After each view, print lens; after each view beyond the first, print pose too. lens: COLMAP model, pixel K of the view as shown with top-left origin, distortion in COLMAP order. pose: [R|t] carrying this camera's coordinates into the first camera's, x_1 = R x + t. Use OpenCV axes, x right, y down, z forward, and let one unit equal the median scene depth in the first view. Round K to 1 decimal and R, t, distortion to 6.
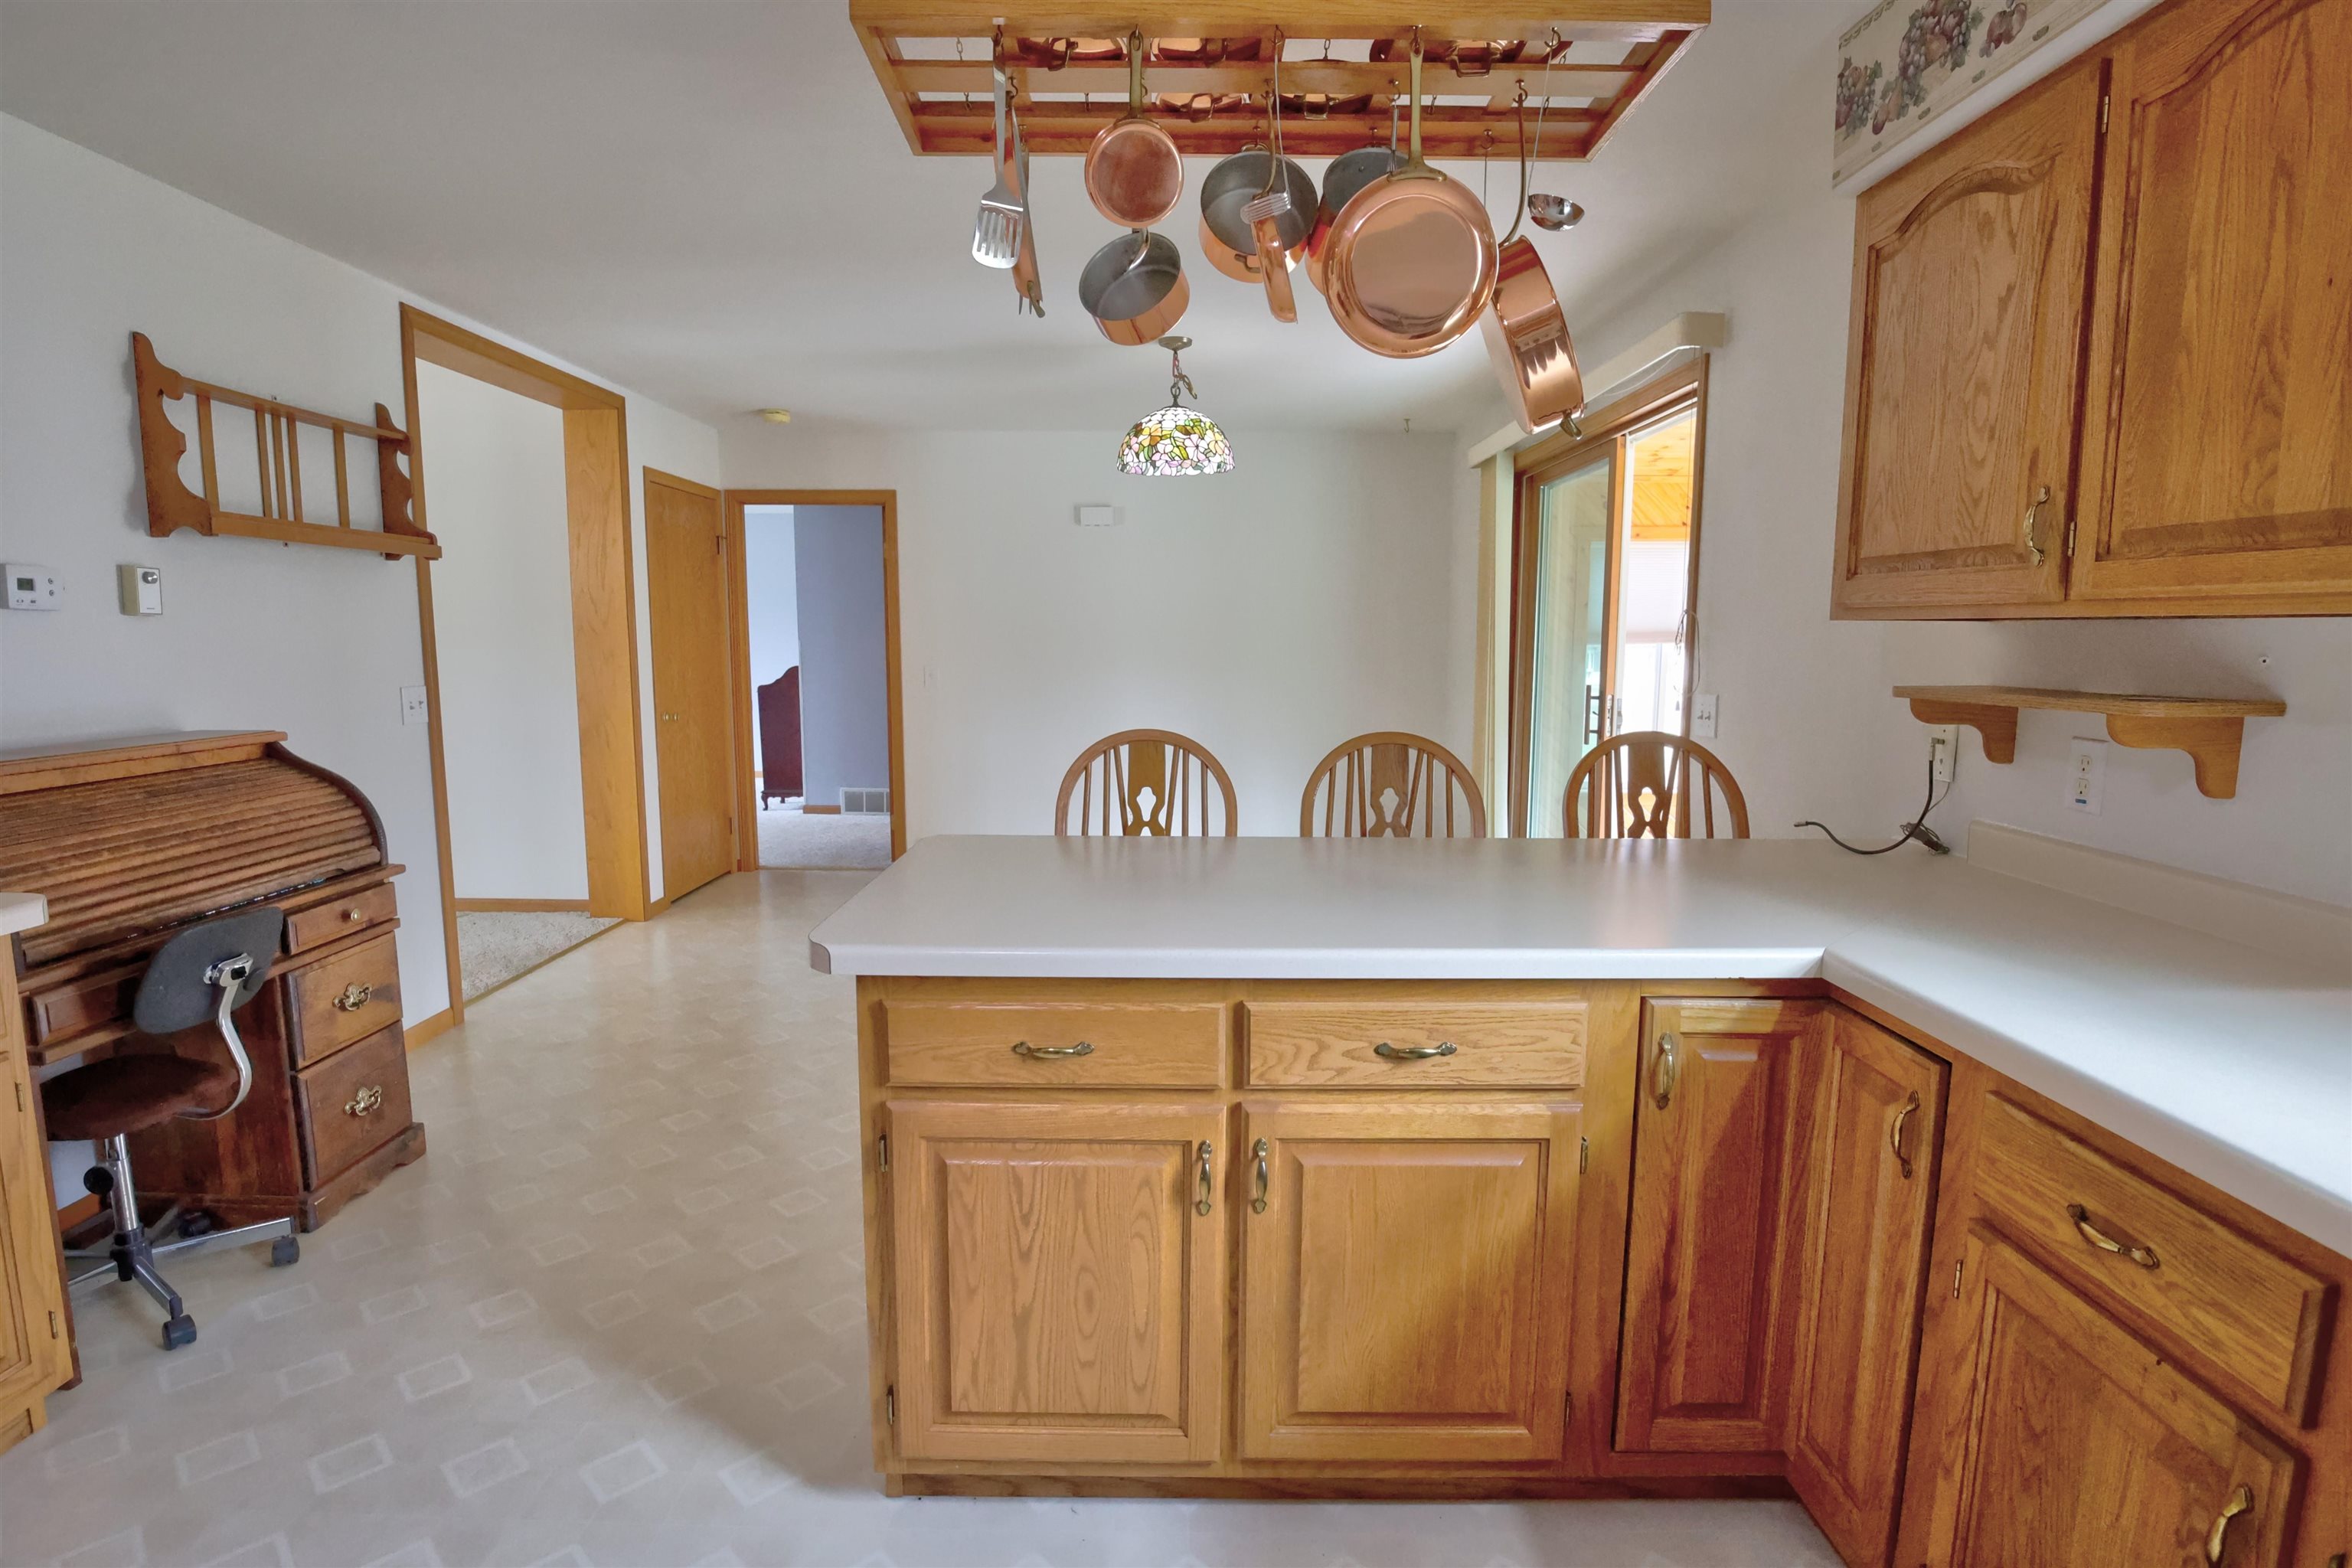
lens RADIAL K [[1145.2, 0, 1233.9], [0, 1145.2, 788.6], [0, 0, 1]] dist [-0.025178, -0.000853]
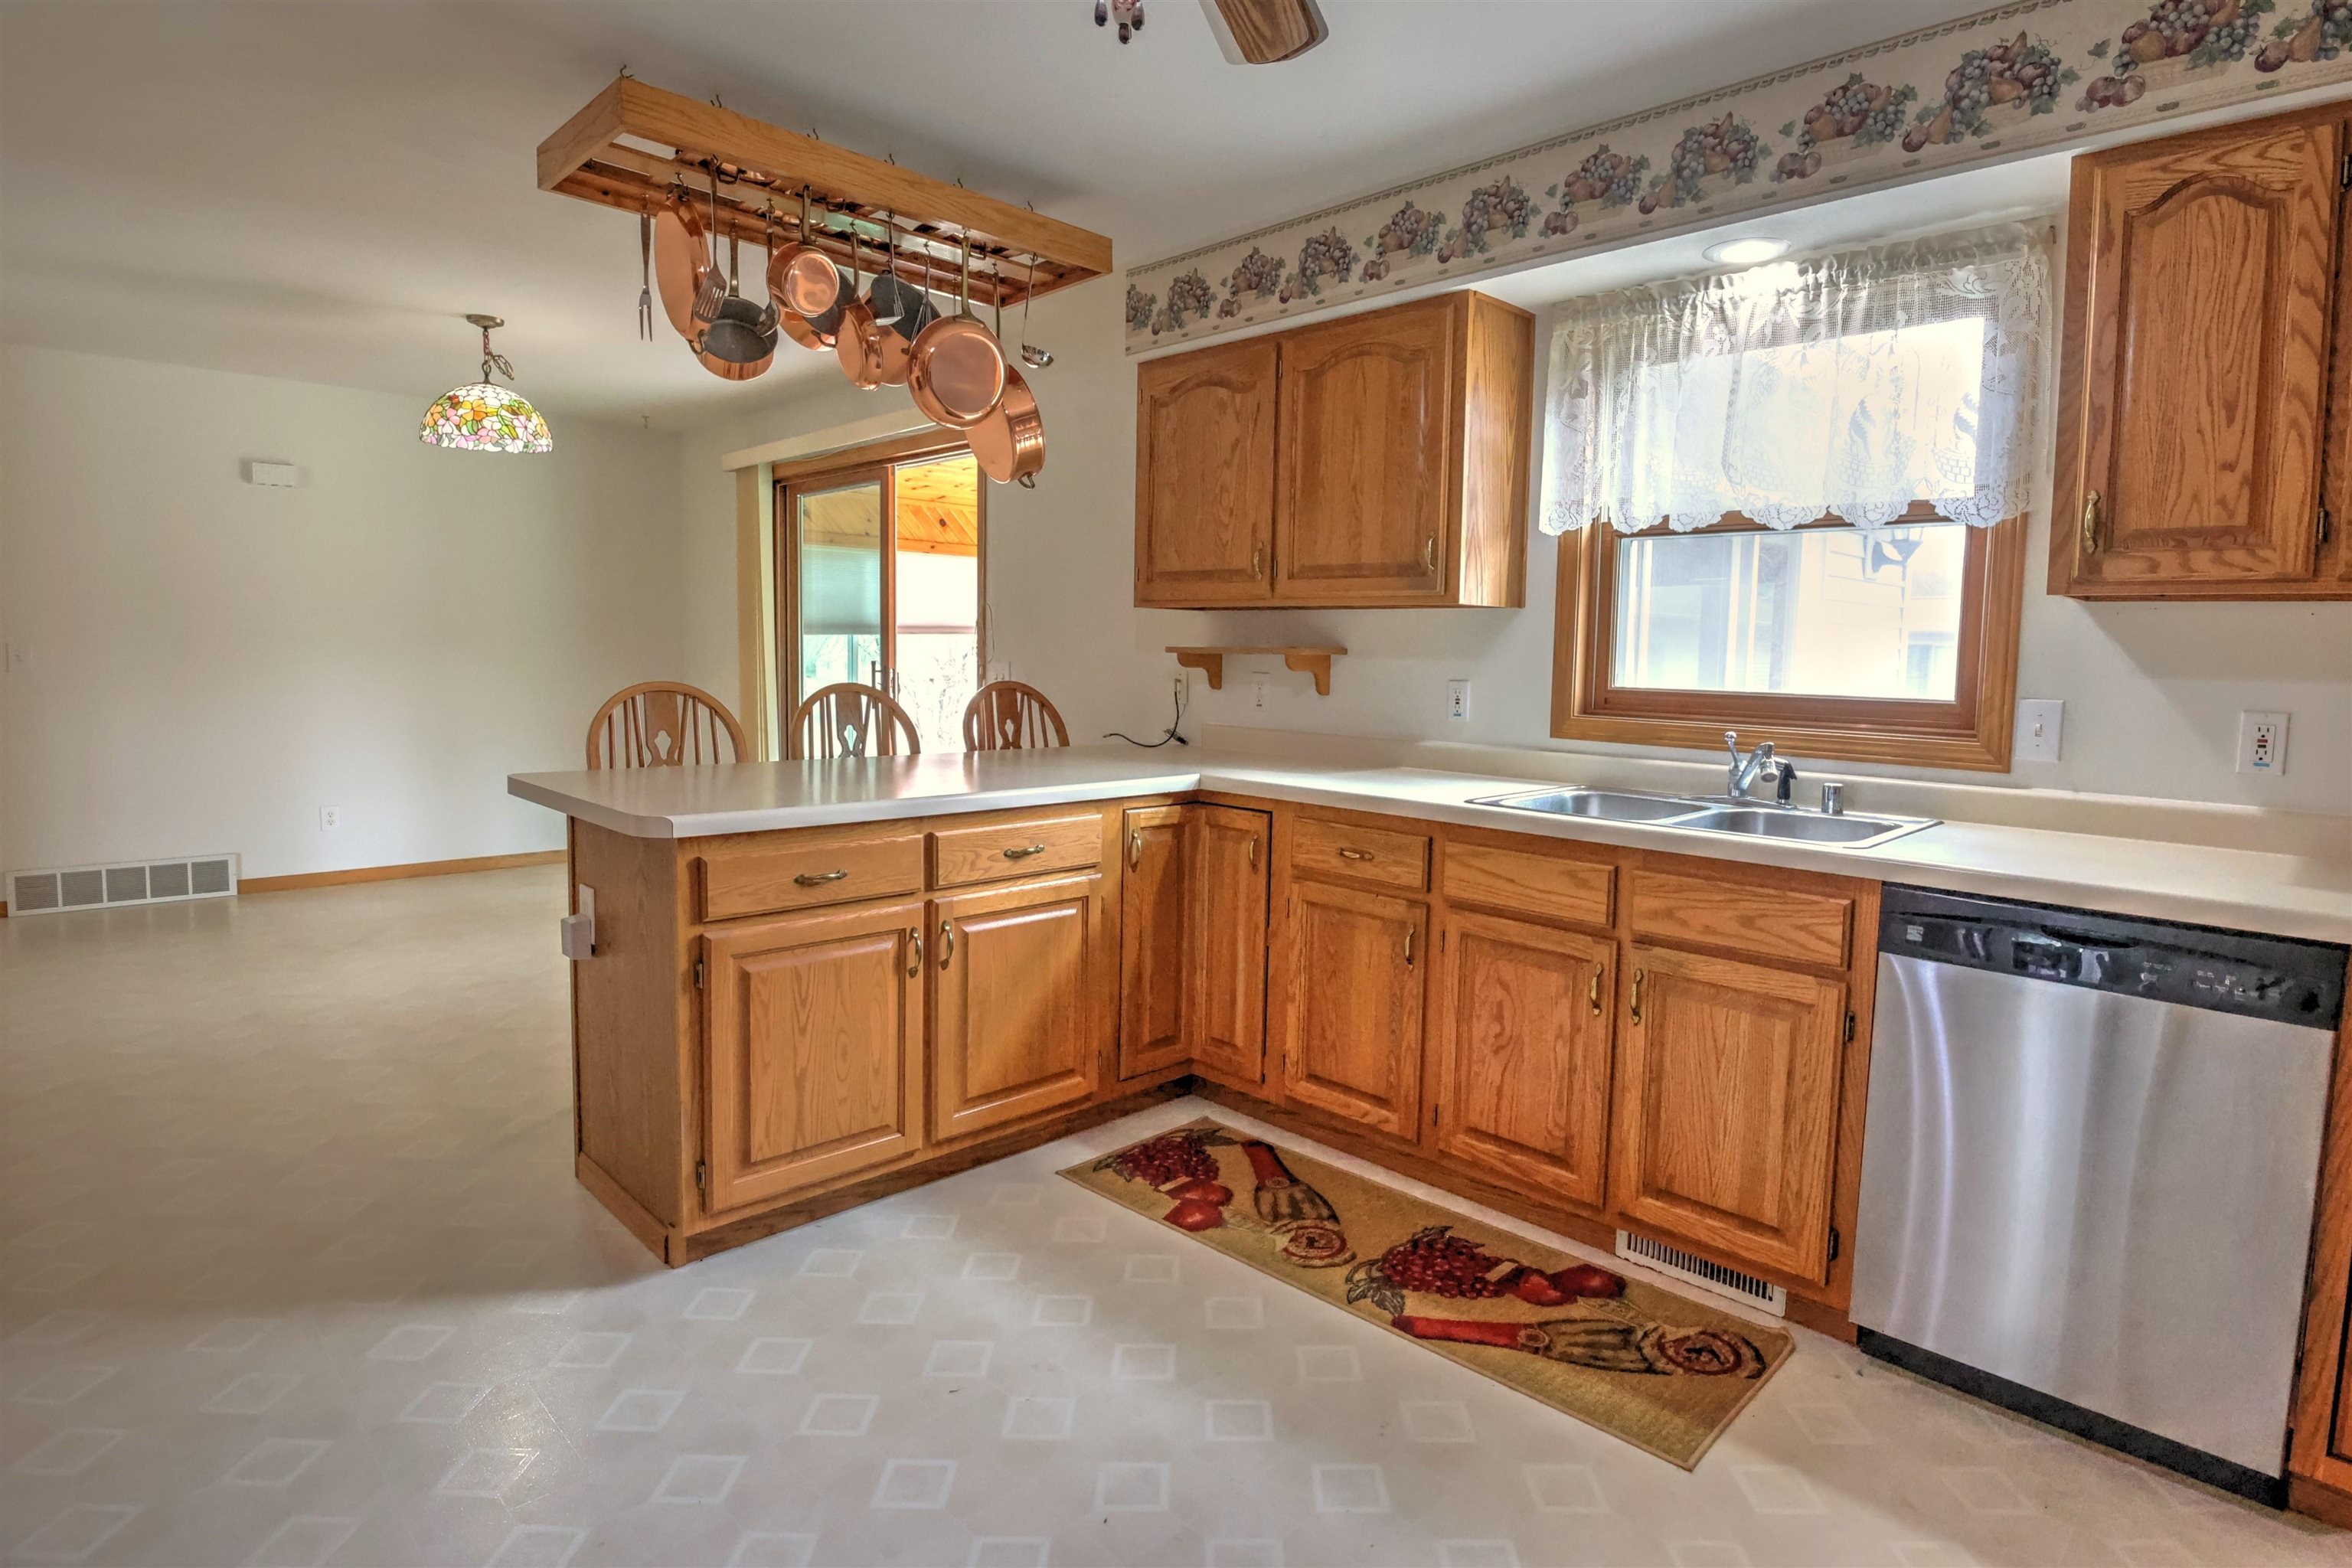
lens RADIAL K [[1145.2, 0, 1233.9], [0, 1145.2, 788.6], [0, 0, 1]] dist [-0.025178, -0.000853]
pose [[0.693653, -0.072321, 0.716670, -0.797071], [0.076796, 0.996701, 0.026250, 0.114110], [-0.716204, 0.036829, 0.696918, -0.376249]]
